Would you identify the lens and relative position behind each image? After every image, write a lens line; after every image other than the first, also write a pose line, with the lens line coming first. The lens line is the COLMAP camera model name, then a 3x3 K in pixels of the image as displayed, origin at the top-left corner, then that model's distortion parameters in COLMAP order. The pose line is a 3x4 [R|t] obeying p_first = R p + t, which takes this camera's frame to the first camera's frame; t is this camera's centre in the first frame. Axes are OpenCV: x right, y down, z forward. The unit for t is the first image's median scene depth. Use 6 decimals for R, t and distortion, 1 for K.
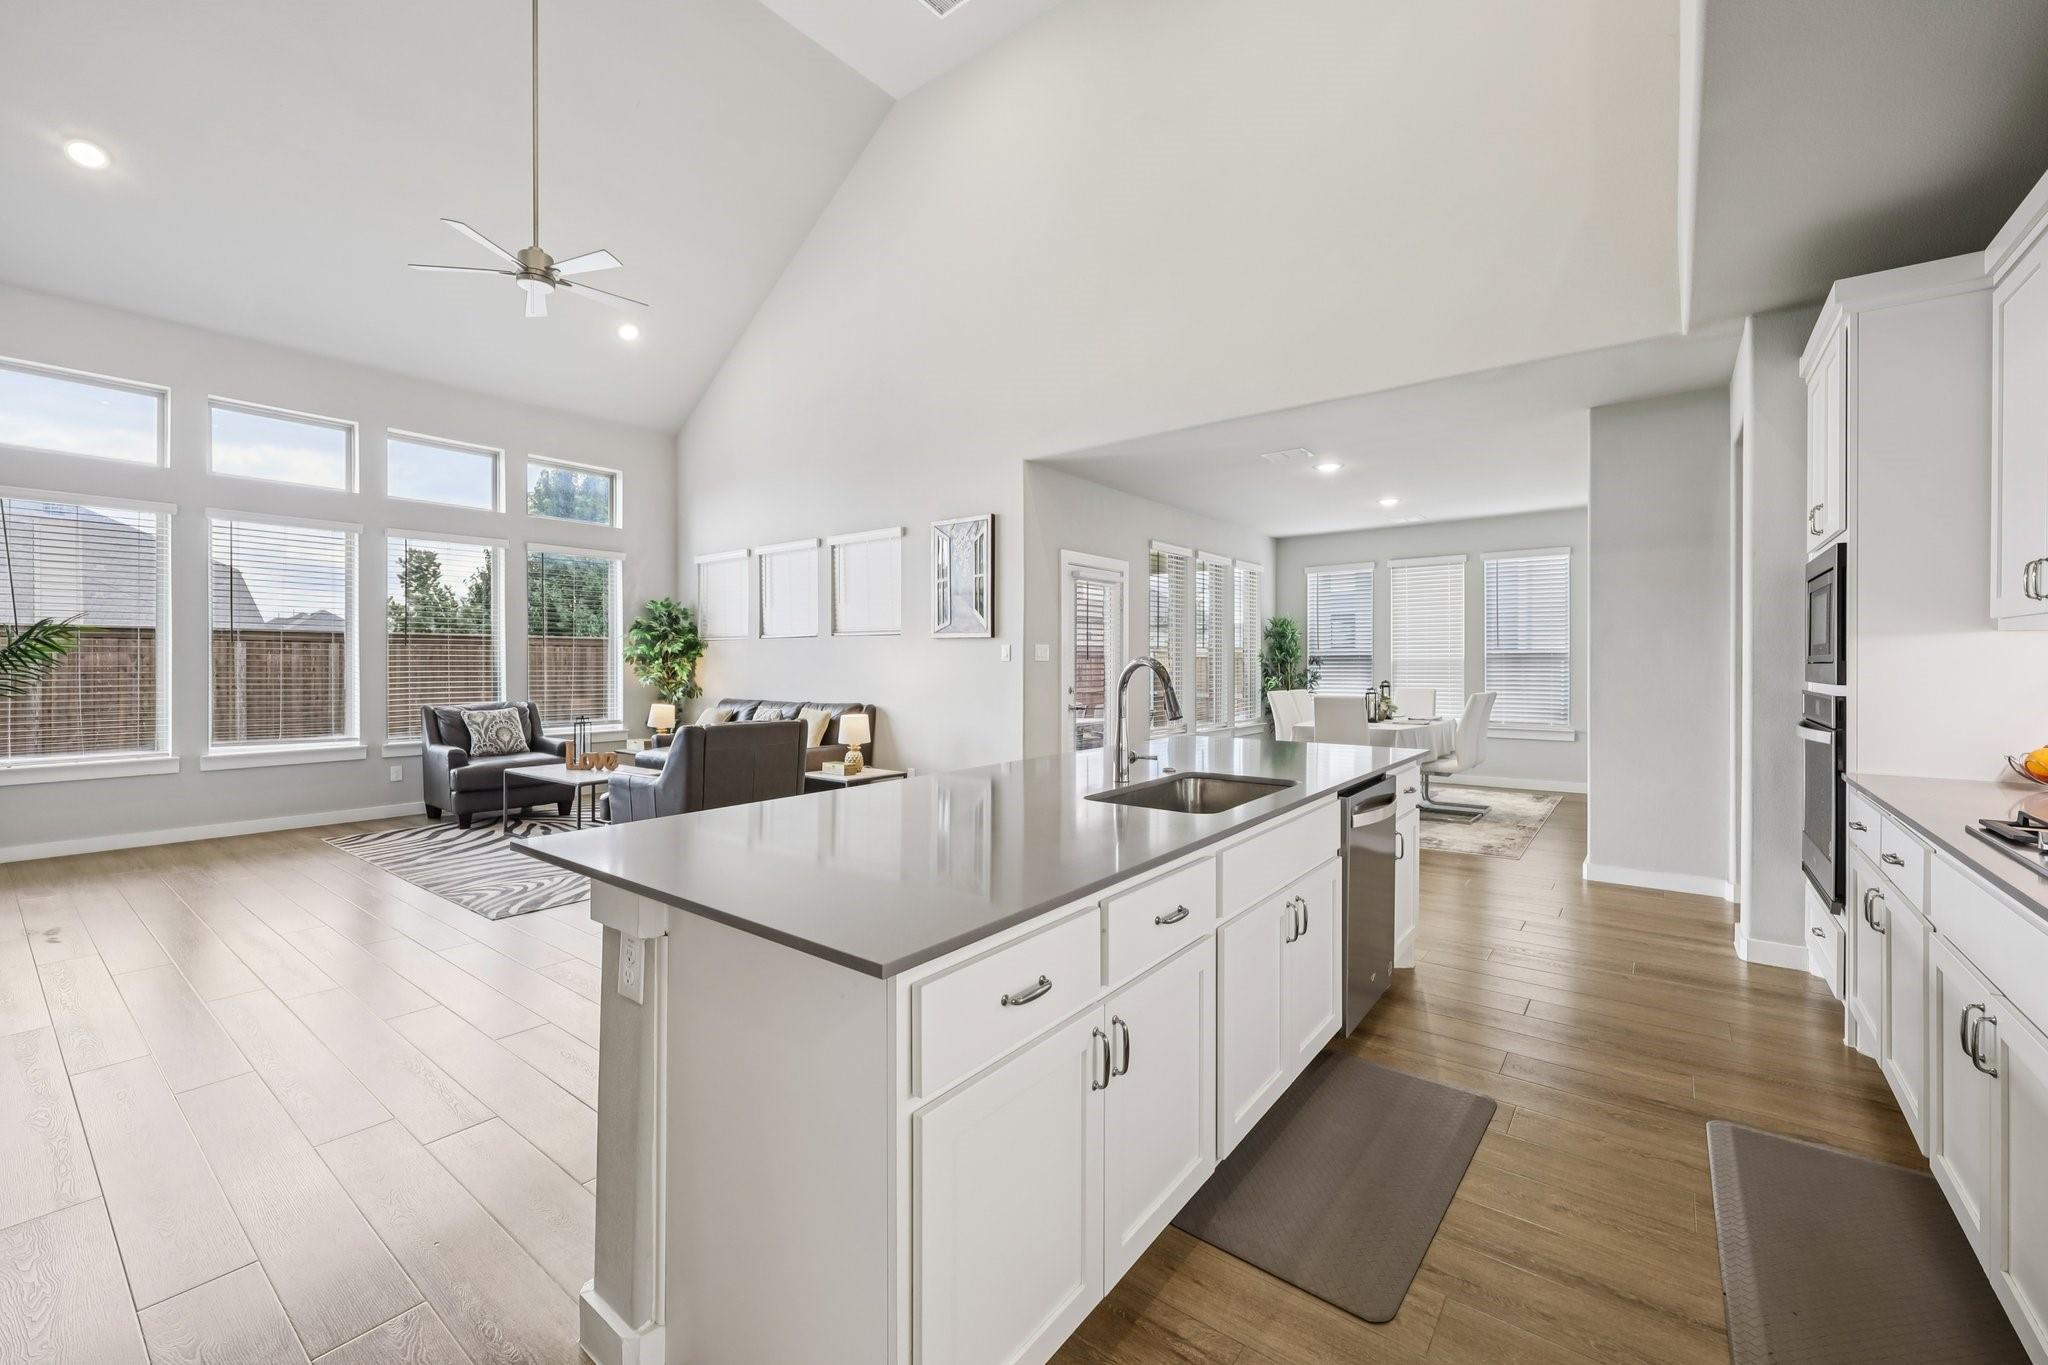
lens RADIAL K [[831.0, 0, 1025.8], [0, 831.0, 669.5], [0, 0, 1]] dist [0.001010, 0.000063]
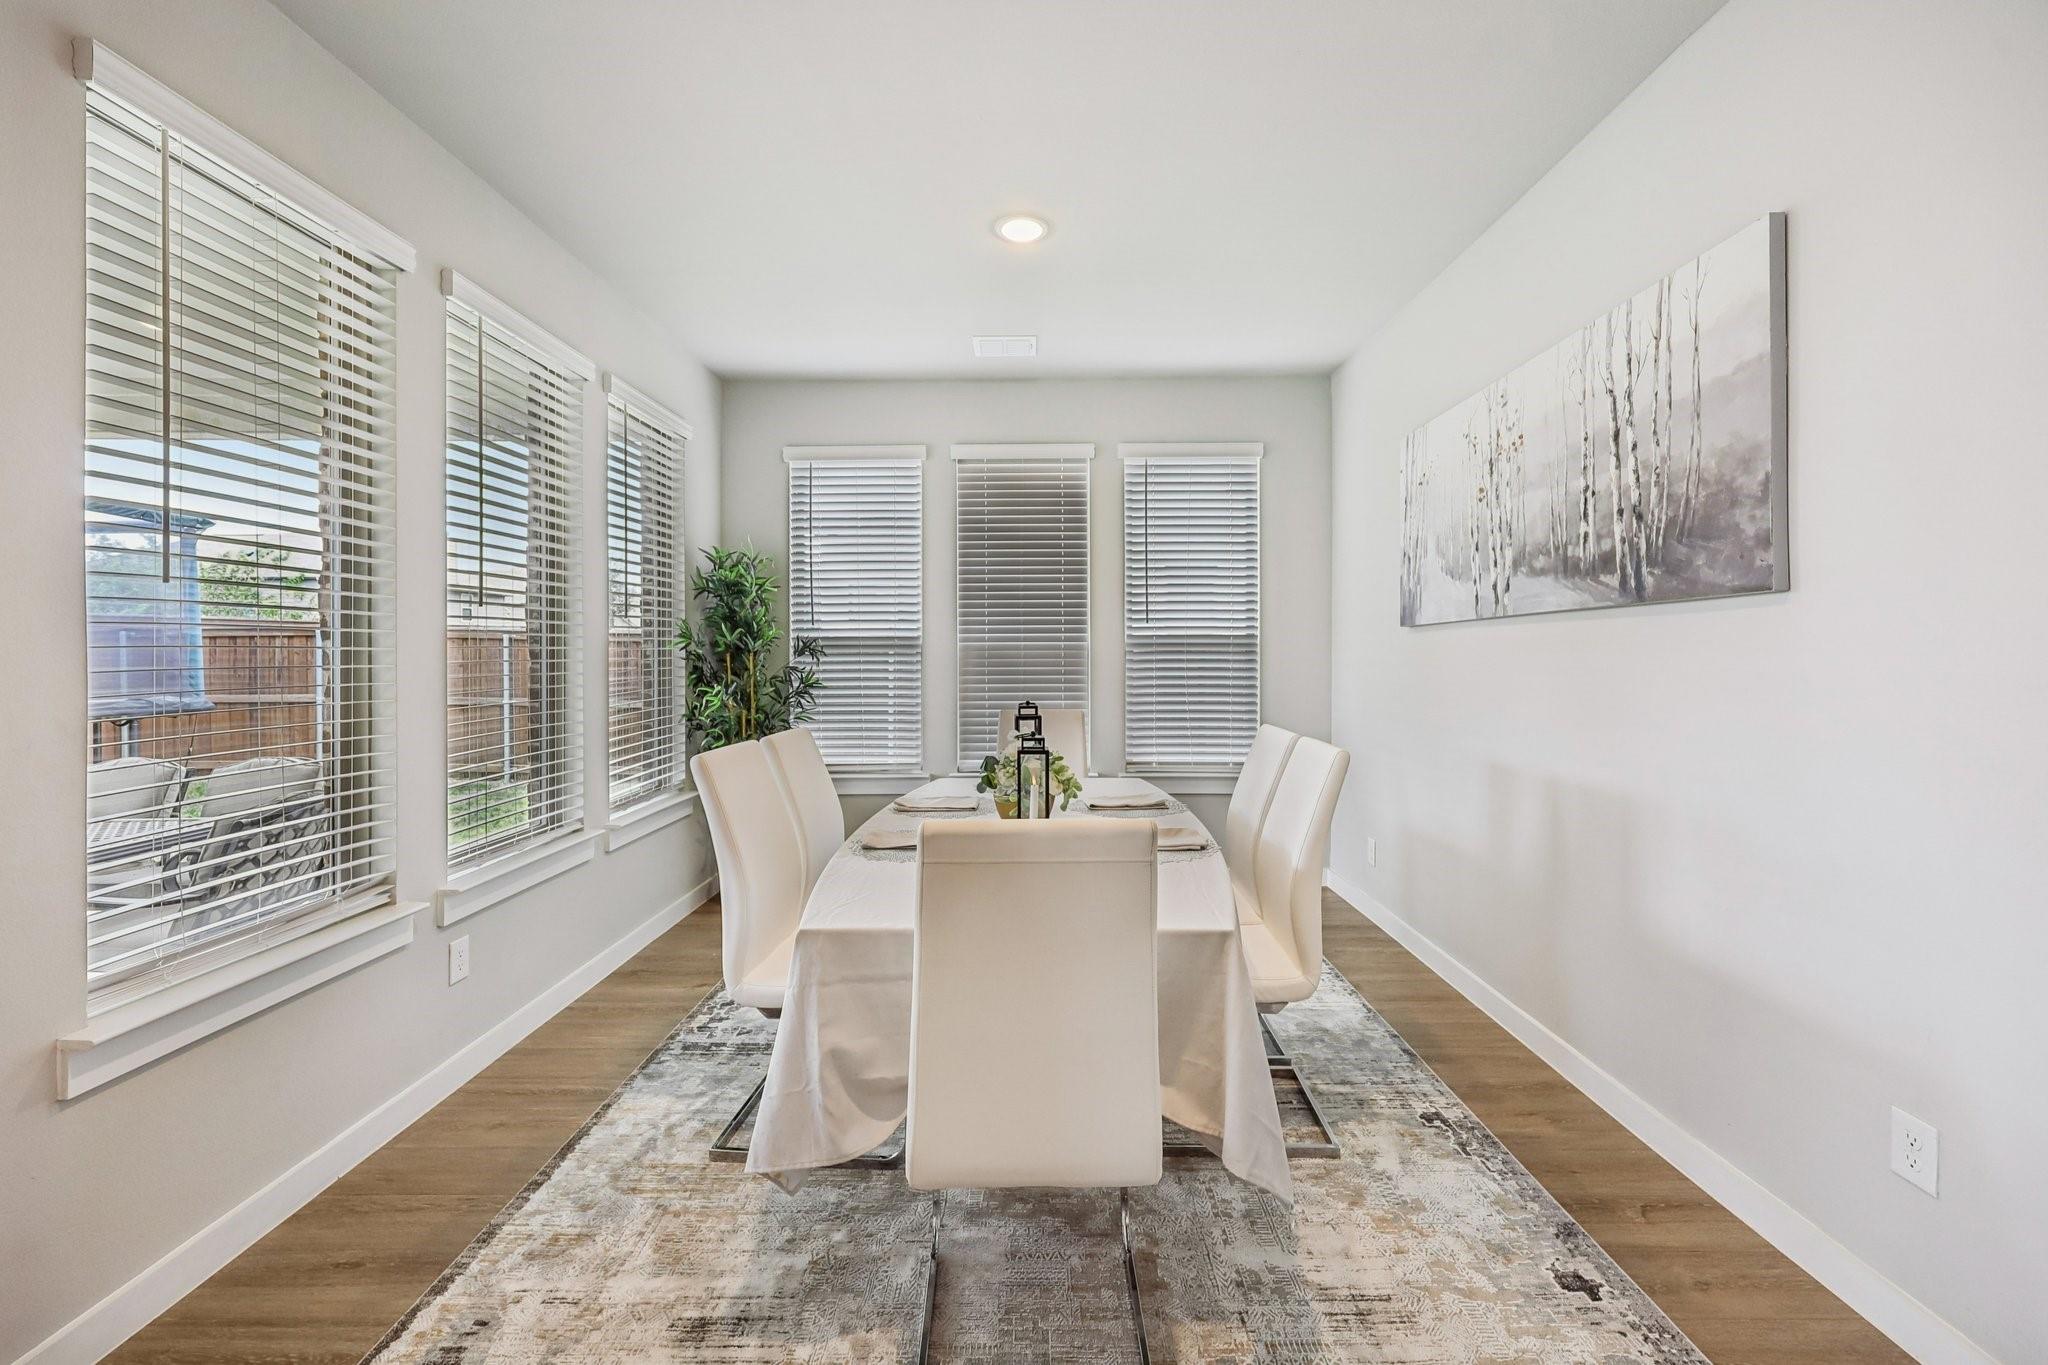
lens RADIAL K [[831.0, 0, 1009.6], [0, 831.0, 645.8], [0, 0, 1]] dist [0.001010, 0.000063]
pose [[0.804318, 0.000683, 0.594199, 0.165250], [0.005372, 0.999950, -0.008422, -0.007148], [-0.594175, 0.009966, 0.804274, 0.564828]]
